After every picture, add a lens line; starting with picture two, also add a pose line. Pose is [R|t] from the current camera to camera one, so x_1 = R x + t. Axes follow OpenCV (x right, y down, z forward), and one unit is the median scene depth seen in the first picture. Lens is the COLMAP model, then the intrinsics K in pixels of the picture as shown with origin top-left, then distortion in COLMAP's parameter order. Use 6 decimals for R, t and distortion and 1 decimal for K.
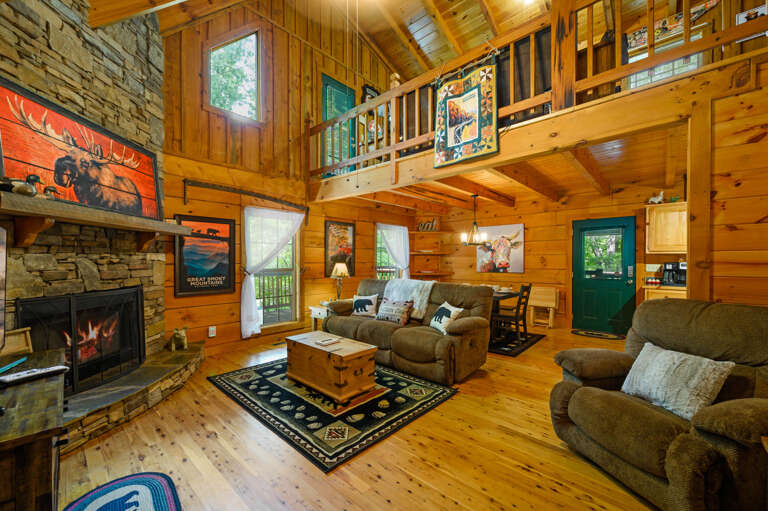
lens RADIAL K [[311.2, 0, 380.6], [0, 311.2, 263.0], [0, 0, 1]] dist [-0.001173, 0.000359]
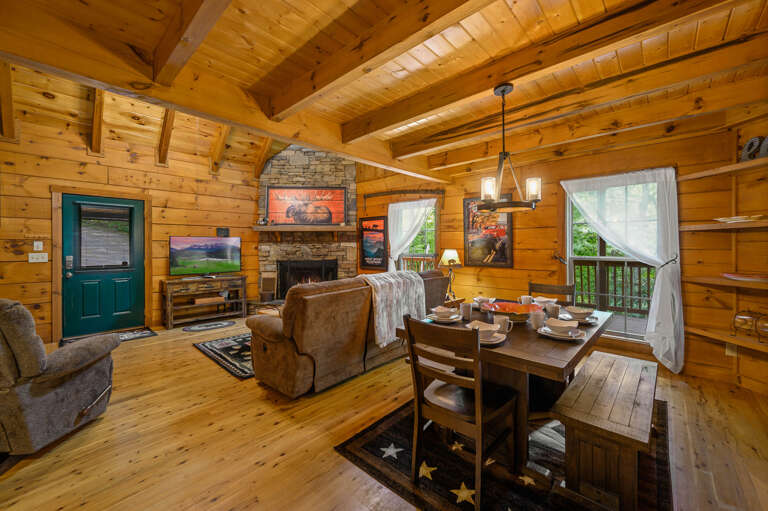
lens RADIAL K [[311.2, 0, 389.6], [0, 311.2, 247.5], [0, 0, 1]] dist [-0.001173, 0.000359]
pose [[-0.001299, 0.002766, -0.999995, 0.792161], [-0.005997, 0.999978, 0.002774, -0.007109], [0.999981, 0.006001, -0.001282, 0.943997]]
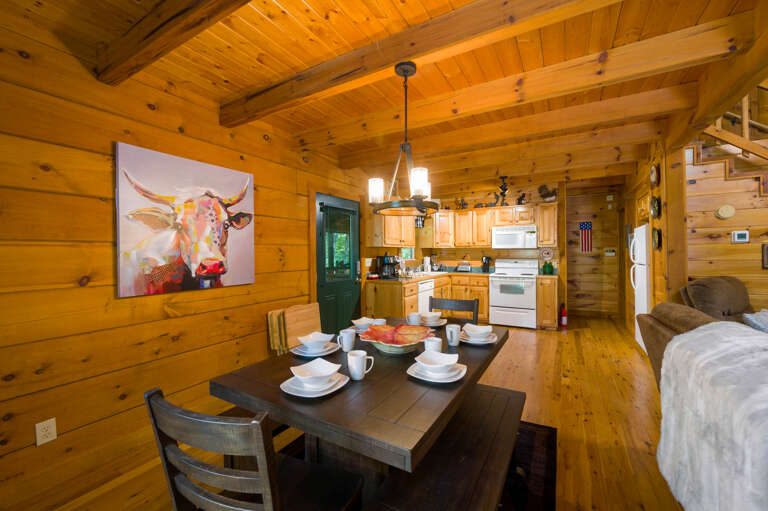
lens RADIAL K [[311.2, 0, 380.2], [0, 311.2, 253.9], [0, 0, 1]] dist [-0.001173, 0.000359]
pose [[-0.206011, 0.002096, 0.978547, -0.035448], [0.020249, 0.999793, 0.002121, -0.010983], [-0.978340, 0.020252, -0.206010, 1.211857]]
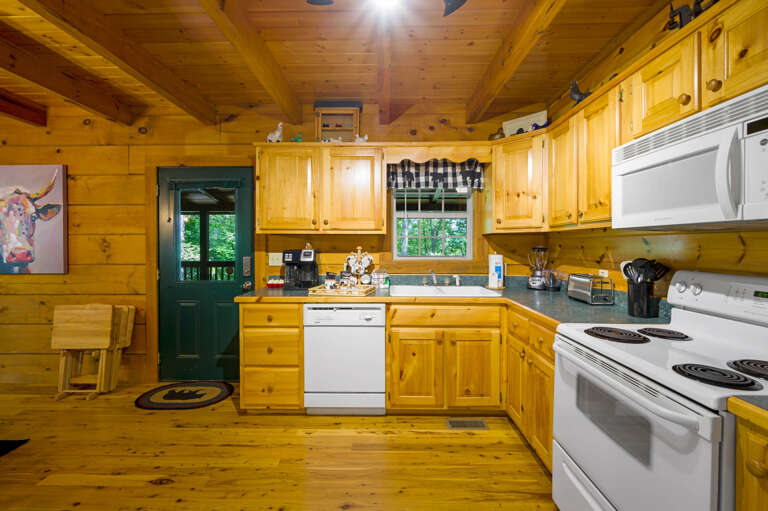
lens RADIAL K [[311.2, 0, 382.0], [0, 311.2, 249.6], [0, 0, 1]] dist [-0.001173, 0.000359]
pose [[0.742758, -0.002760, 0.669554, 0.663777], [0.004543, 0.999989, -0.000918, -0.000966], [-0.669544, 0.003723, 0.742763, 0.463247]]
